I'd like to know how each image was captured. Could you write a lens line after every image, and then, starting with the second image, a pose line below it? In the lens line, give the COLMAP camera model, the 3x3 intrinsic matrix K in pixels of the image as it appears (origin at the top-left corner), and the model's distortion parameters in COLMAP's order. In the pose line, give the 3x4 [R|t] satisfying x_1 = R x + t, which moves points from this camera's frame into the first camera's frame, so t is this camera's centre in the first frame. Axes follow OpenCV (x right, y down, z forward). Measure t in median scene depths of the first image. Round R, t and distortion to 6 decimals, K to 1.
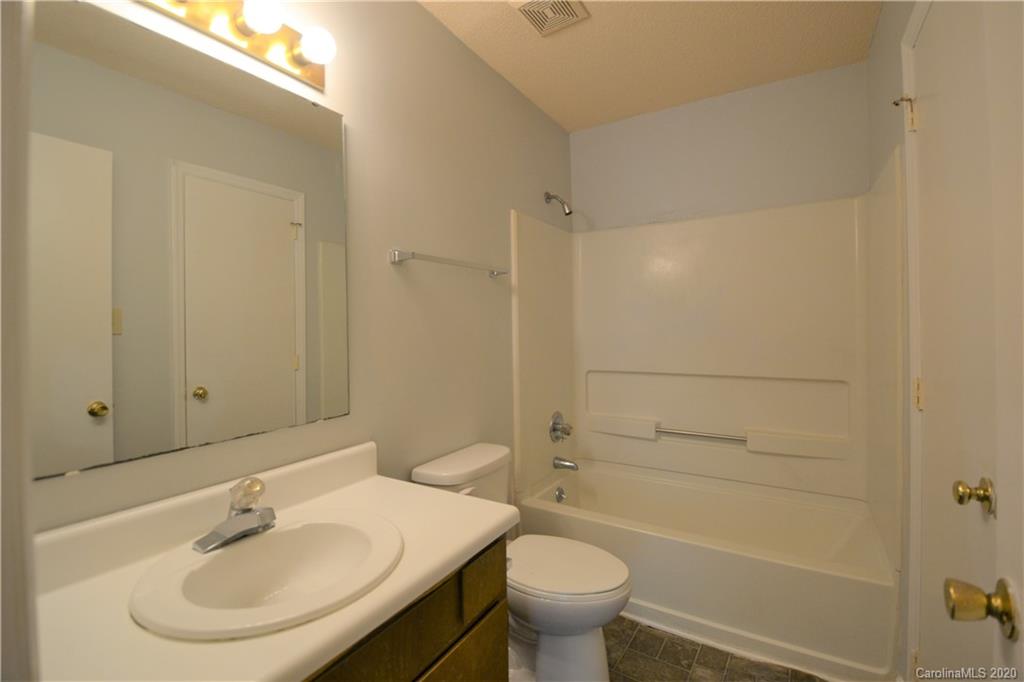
lens RADIAL K [[451.6, 0, 510.0], [0, 451.6, 327.6], [0, 0, 1]] dist [-0.000910, -0.015347]
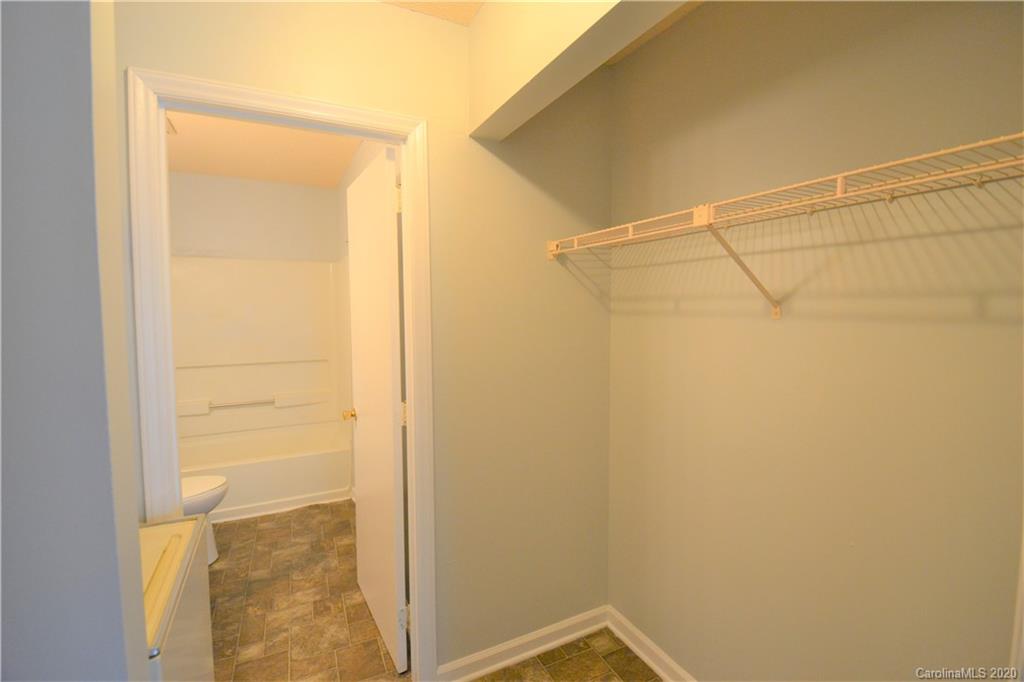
lens RADIAL K [[451.6, 0, 510.0], [0, 451.6, 327.6], [0, 0, 1]] dist [-0.000910, -0.015347]
pose [[0.532169, -0.032771, 0.846004, -0.398002], [-0.003589, 0.999154, 0.040961, -0.088606], [-0.846631, -0.024834, 0.531601, -0.590472]]
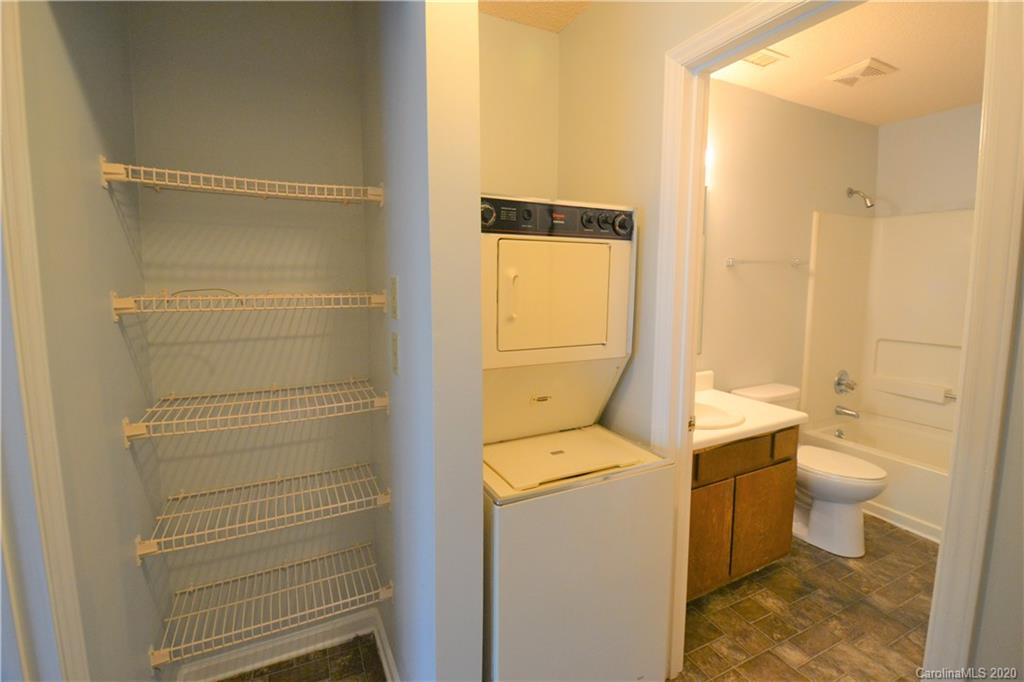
lens RADIAL K [[451.6, 0, 510.0], [0, 451.6, 327.6], [0, 0, 1]] dist [-0.000910, -0.015347]
pose [[0.849736, 0.070213, -0.522512, -0.041440], [-0.008645, 0.992815, 0.119350, -0.077468], [0.527137, -0.096899, 0.844237, -0.579813]]
